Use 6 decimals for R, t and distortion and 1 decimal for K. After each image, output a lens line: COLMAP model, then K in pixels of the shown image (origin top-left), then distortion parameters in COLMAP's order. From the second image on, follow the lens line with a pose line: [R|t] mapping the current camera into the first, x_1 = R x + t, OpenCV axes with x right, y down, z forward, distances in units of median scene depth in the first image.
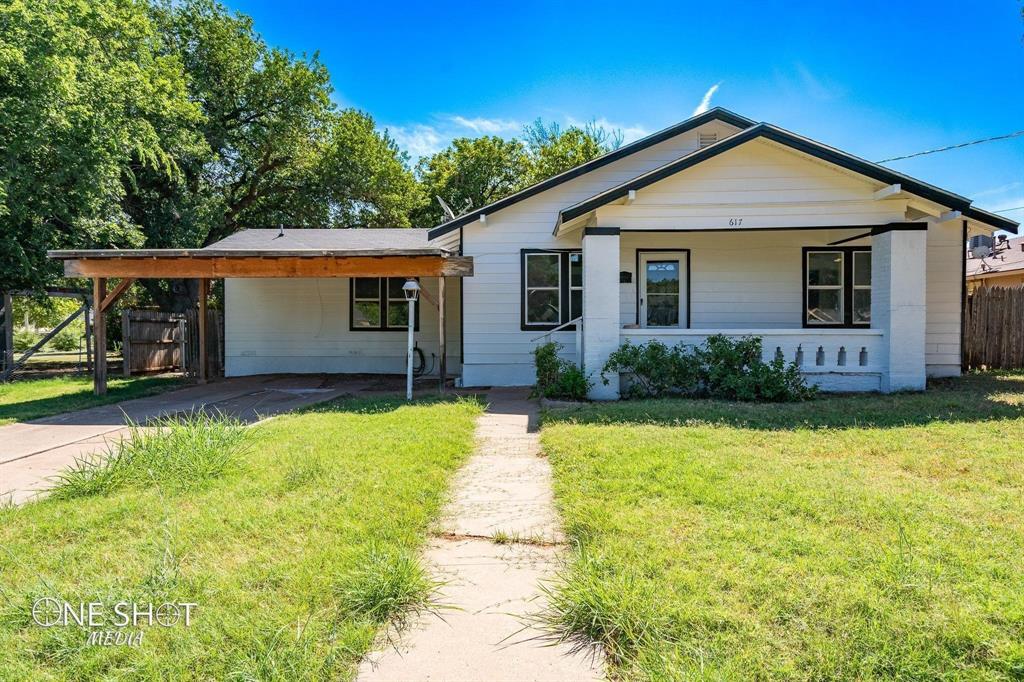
lens RADIAL K [[560.9, 0, 512.0], [0, 560.9, 341.0], [0, 0, 1]] dist [0.007503, 0.000819]
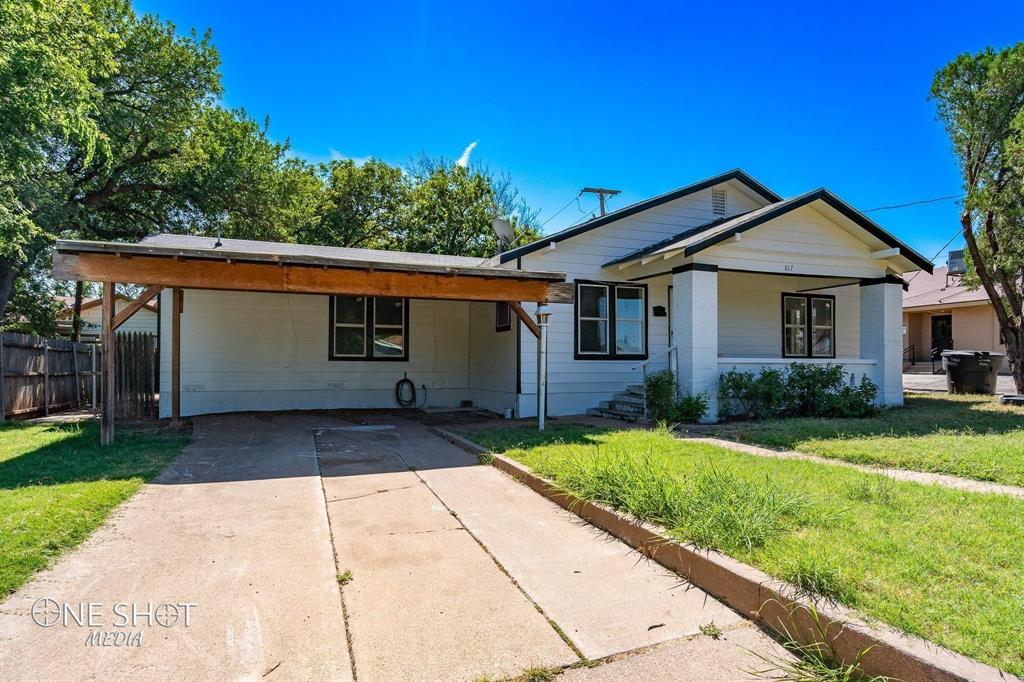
lens RADIAL K [[536.1, 0, 511.4], [0, 536.1, 369.9], [0, 0, 1]] dist [-0.001432, 0.000365]
pose [[0.917944, -0.003628, 0.396692, -0.488240], [0.006251, 0.999966, -0.005319, 0.004397], [-0.396660, 0.007362, 0.917936, 0.164473]]
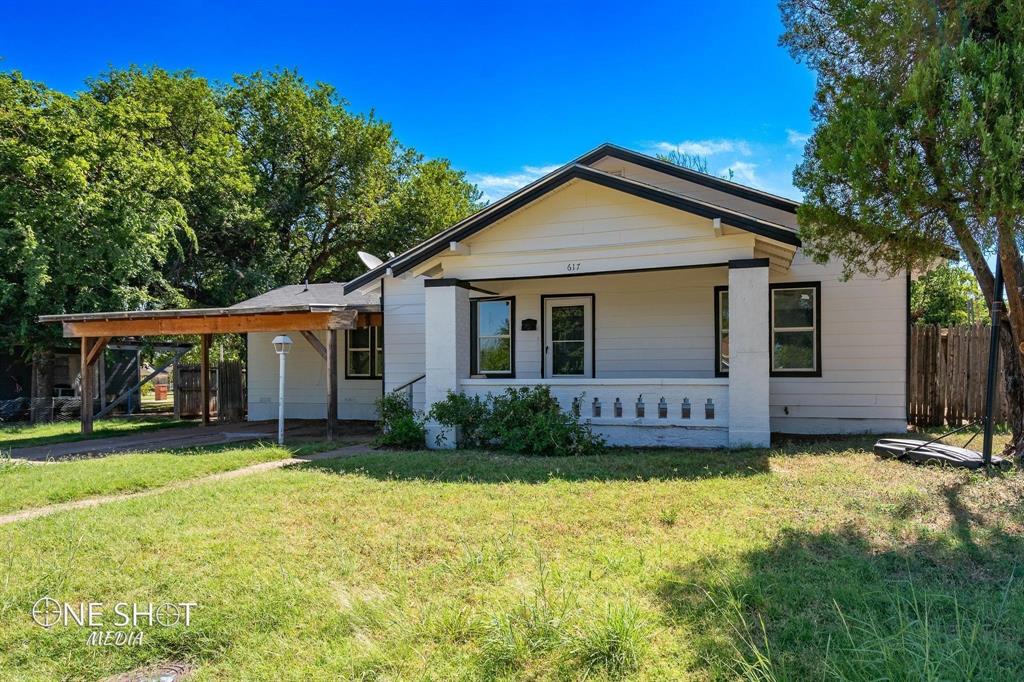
lens RADIAL K [[590.0, 0, 513.3], [0, 590.0, 385.8], [0, 0, 1]] dist [0.004470, -0.000351]
pose [[0.968215, -0.000055, -0.250120, 0.438960], [-0.000325, 0.999999, -0.001479, -0.006332], [0.250120, 0.001513, 0.968214, 0.003733]]
